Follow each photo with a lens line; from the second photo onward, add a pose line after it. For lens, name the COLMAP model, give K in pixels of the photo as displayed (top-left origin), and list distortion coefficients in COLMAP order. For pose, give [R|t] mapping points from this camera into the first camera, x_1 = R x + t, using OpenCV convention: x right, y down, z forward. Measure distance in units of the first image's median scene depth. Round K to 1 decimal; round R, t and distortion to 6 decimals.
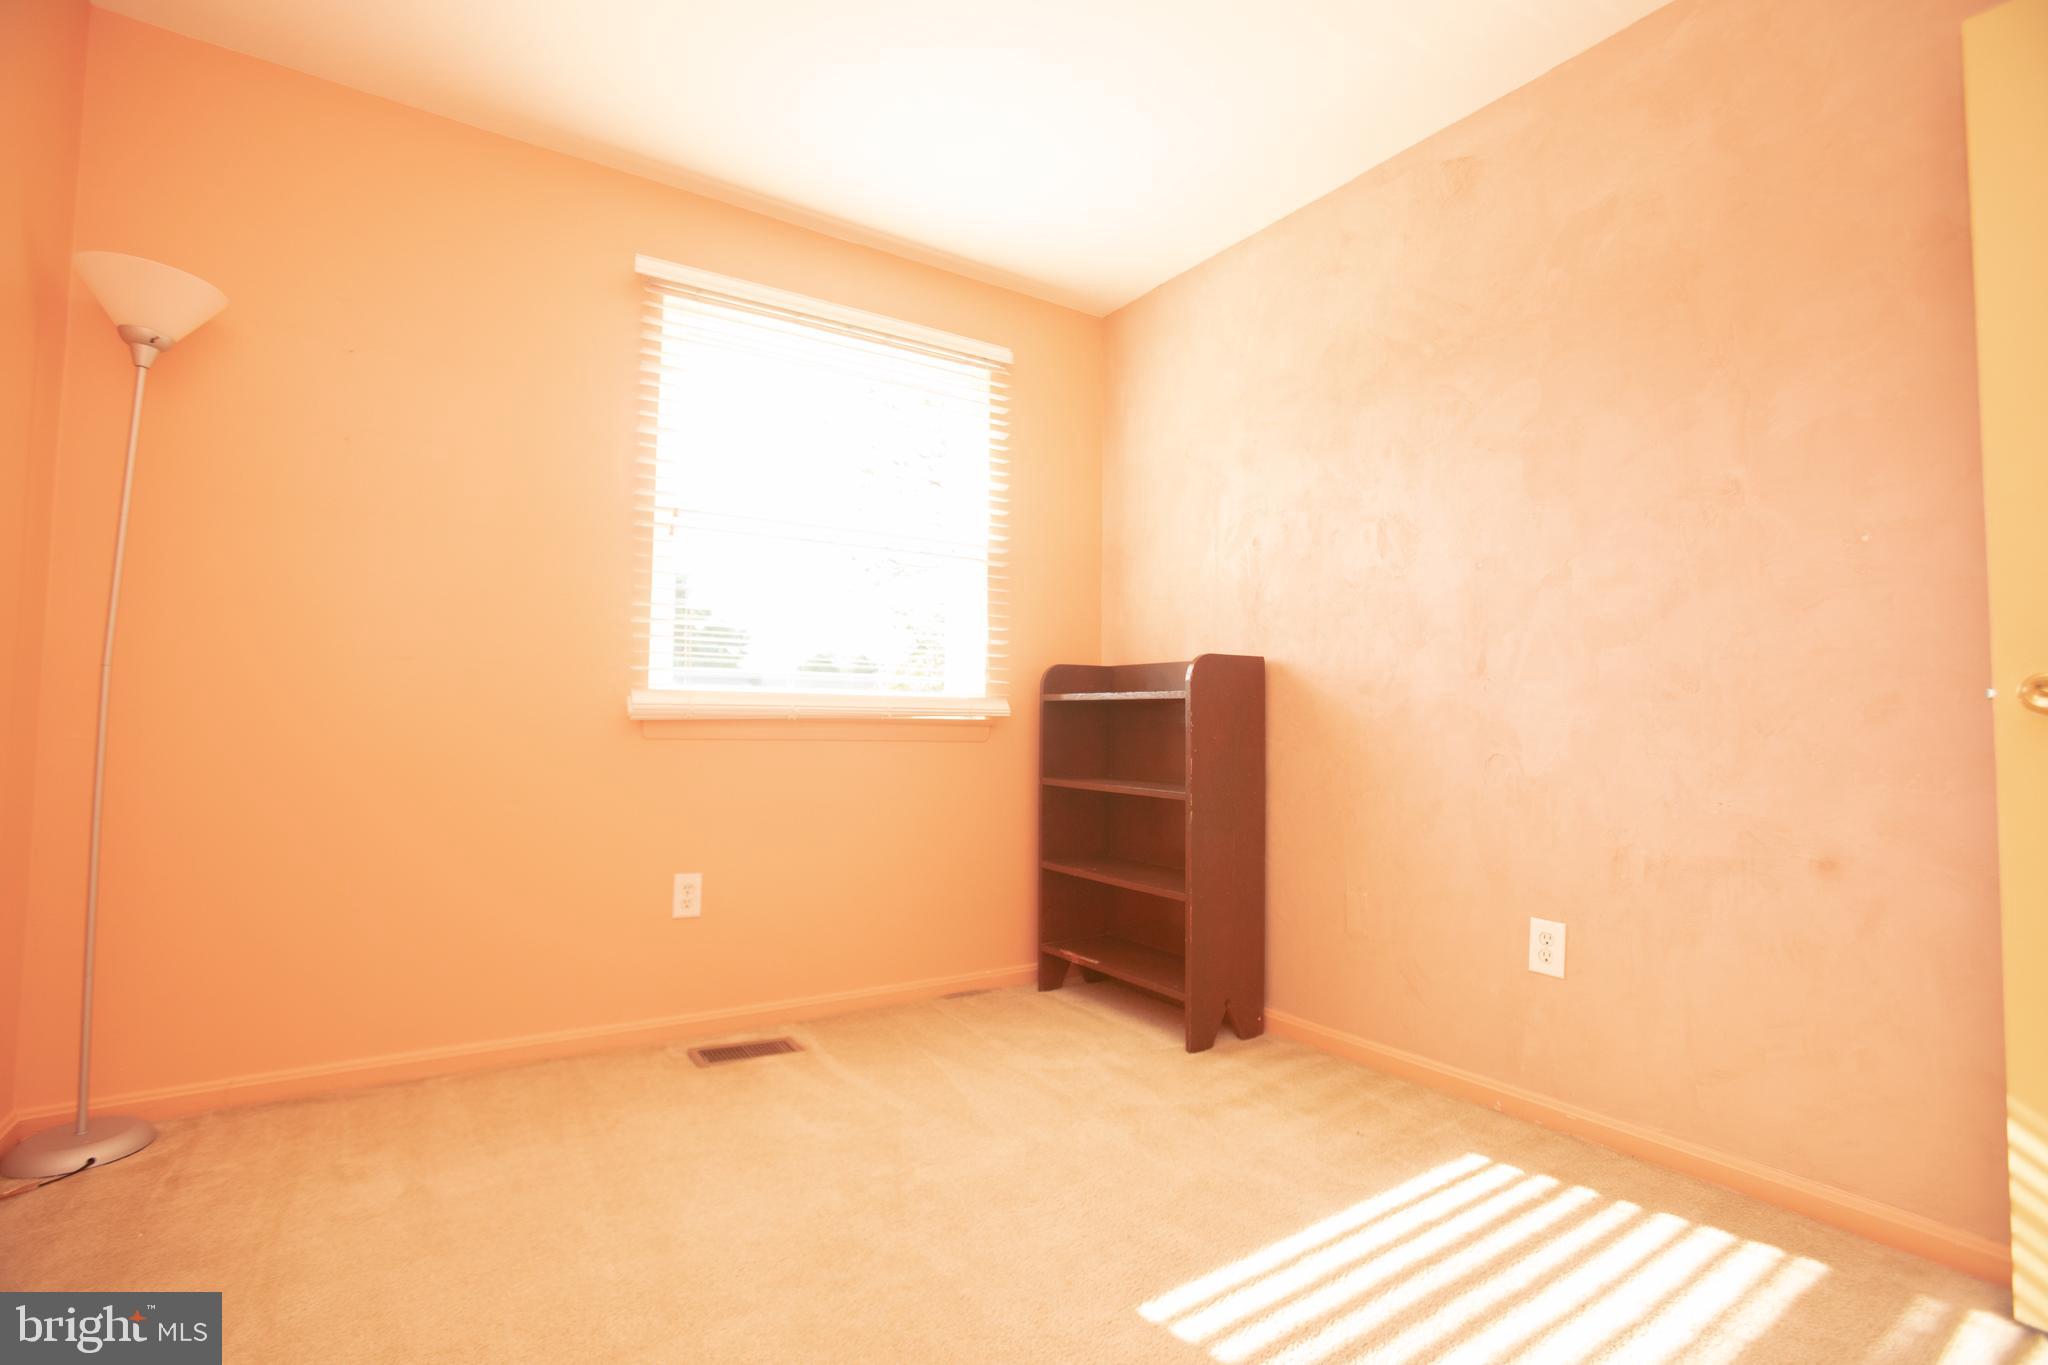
lens RADIAL K [[923.7, 0, 1014.5], [0, 923.7, 683.2], [0, 0, 1]] dist [-0.020838, 0.007362]
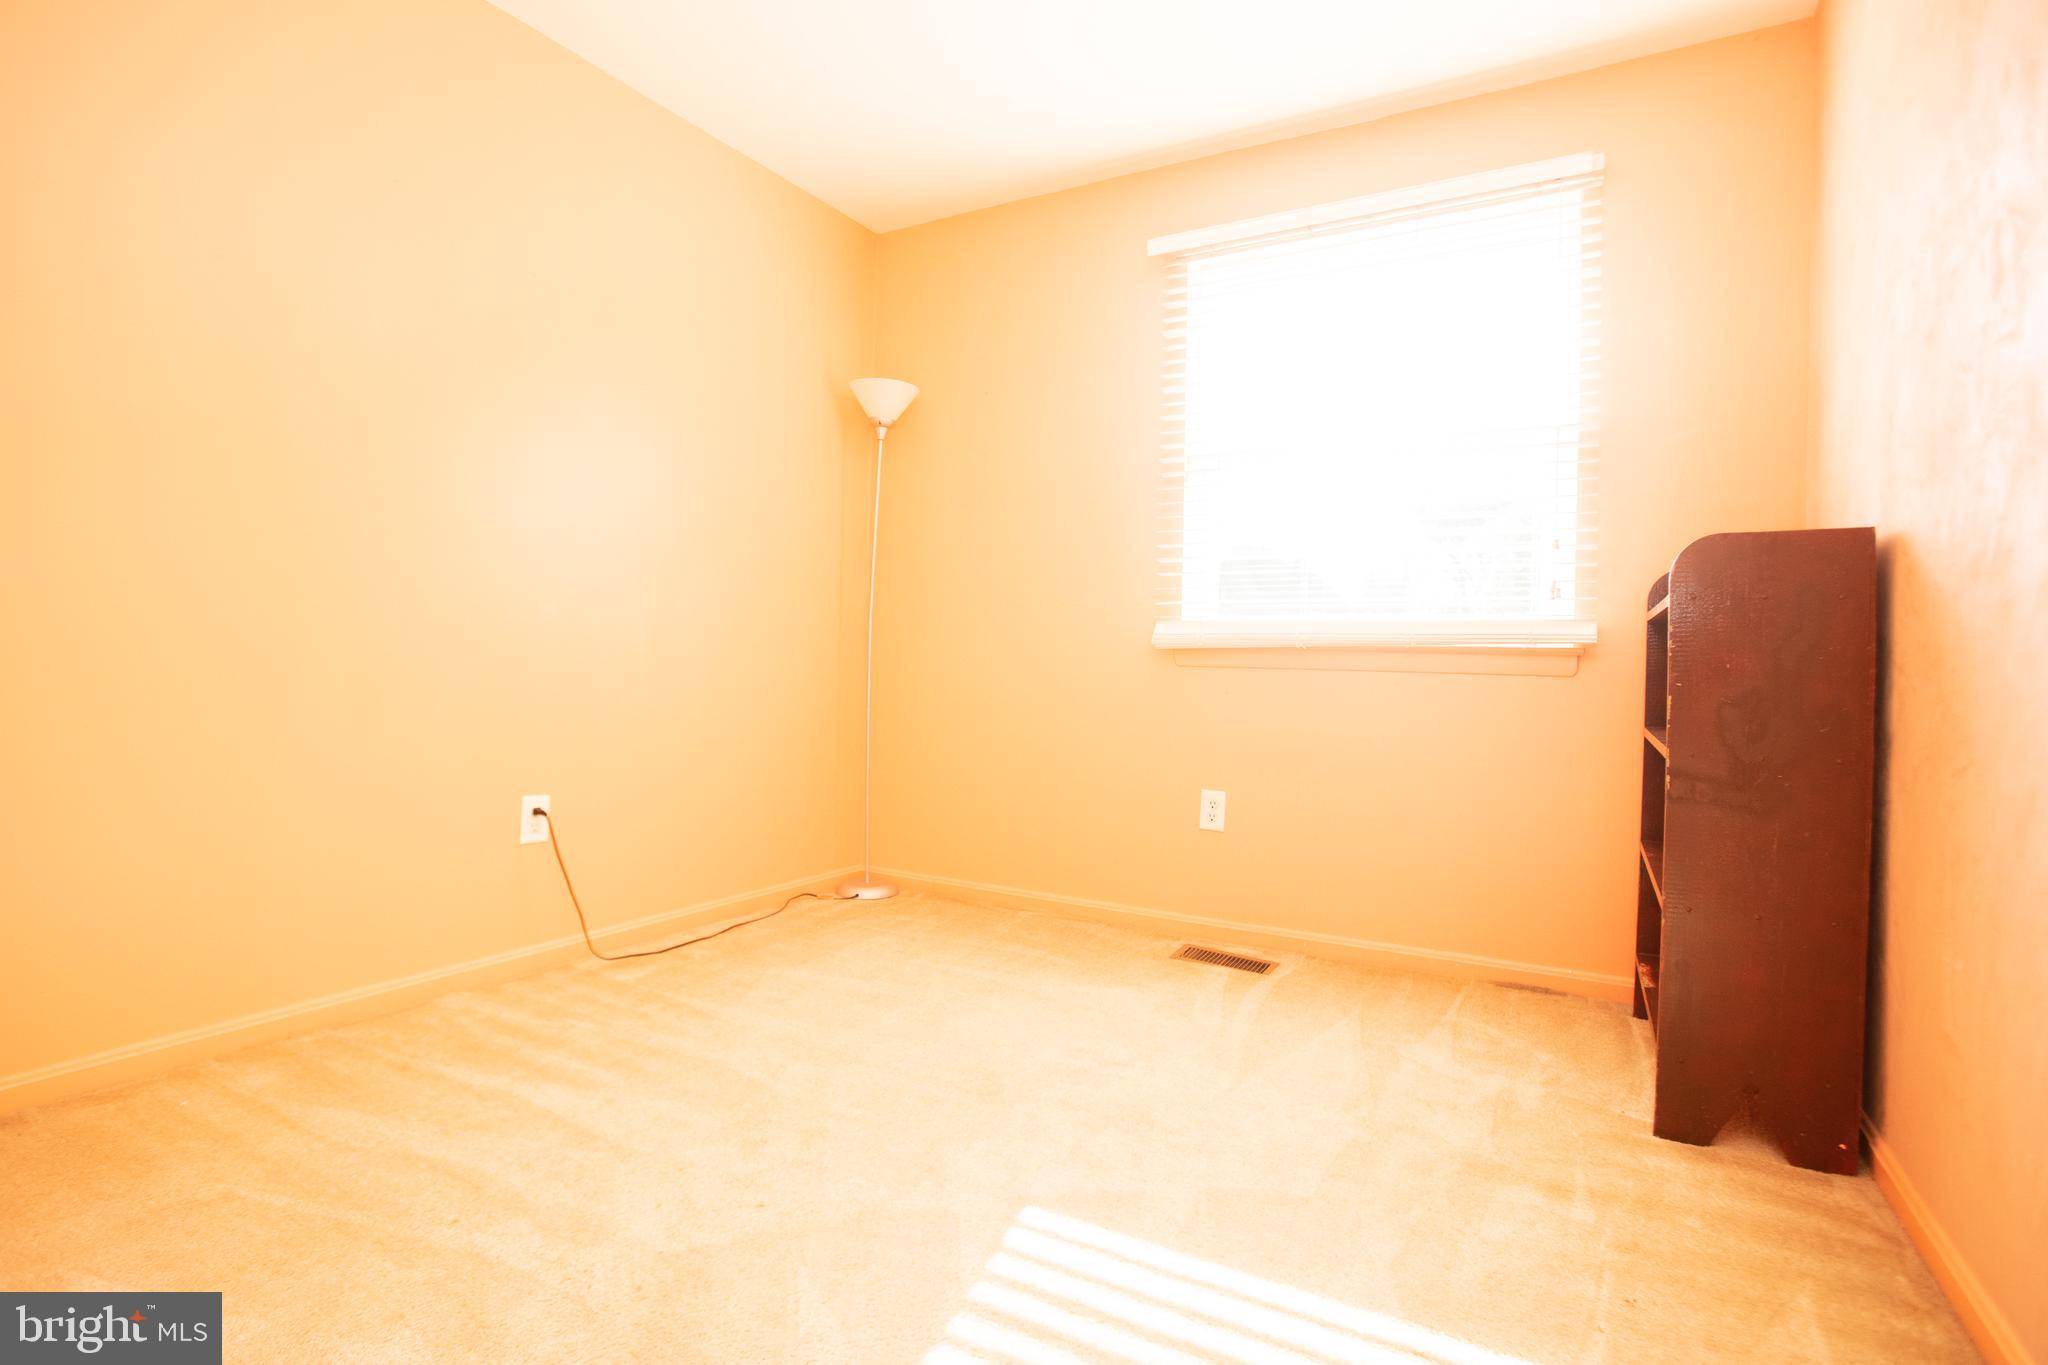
lens RADIAL K [[950.4, 0, 1030.7], [0, 950.4, 674.0], [0, 0, 1]] dist [-0.056694, 0.044037]
pose [[0.507012, 0.010593, -0.861874, 0.508964], [0.023439, 0.999385, 0.026071, 0.035718], [0.861620, -0.033420, 0.506452, 0.256983]]
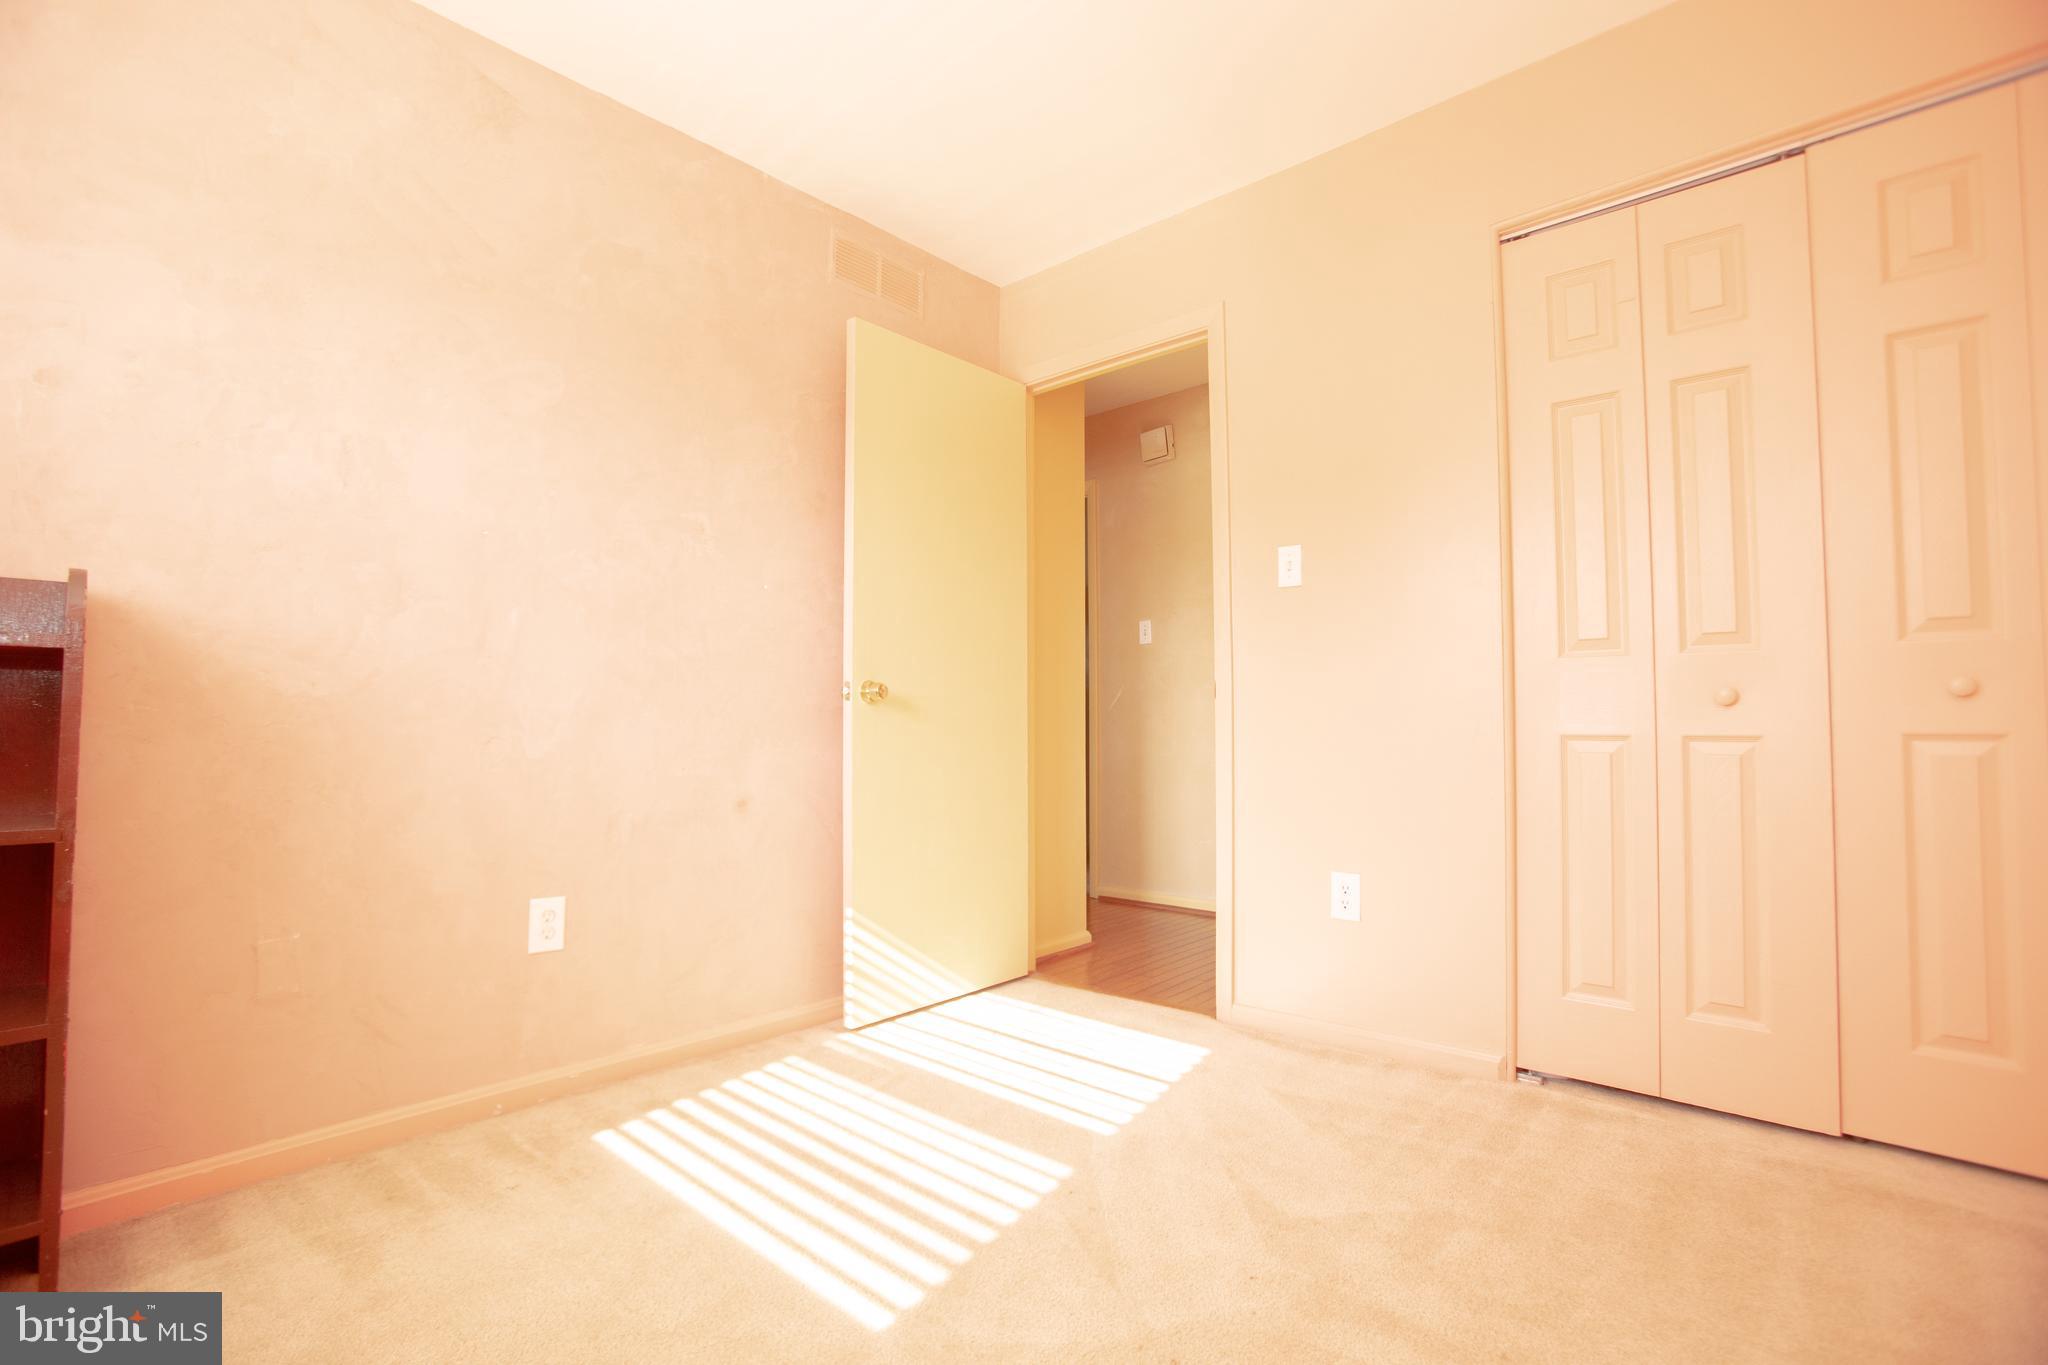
lens RADIAL K [[923.7, 0, 1014.5], [0, 923.7, 683.2], [0, 0, 1]] dist [-0.020838, 0.007362]
pose [[-0.215412, 0.038757, 0.975754, -0.402979], [-0.045048, 0.997754, -0.049576, 0.034737], [-0.975484, -0.054635, -0.213183, 0.538531]]
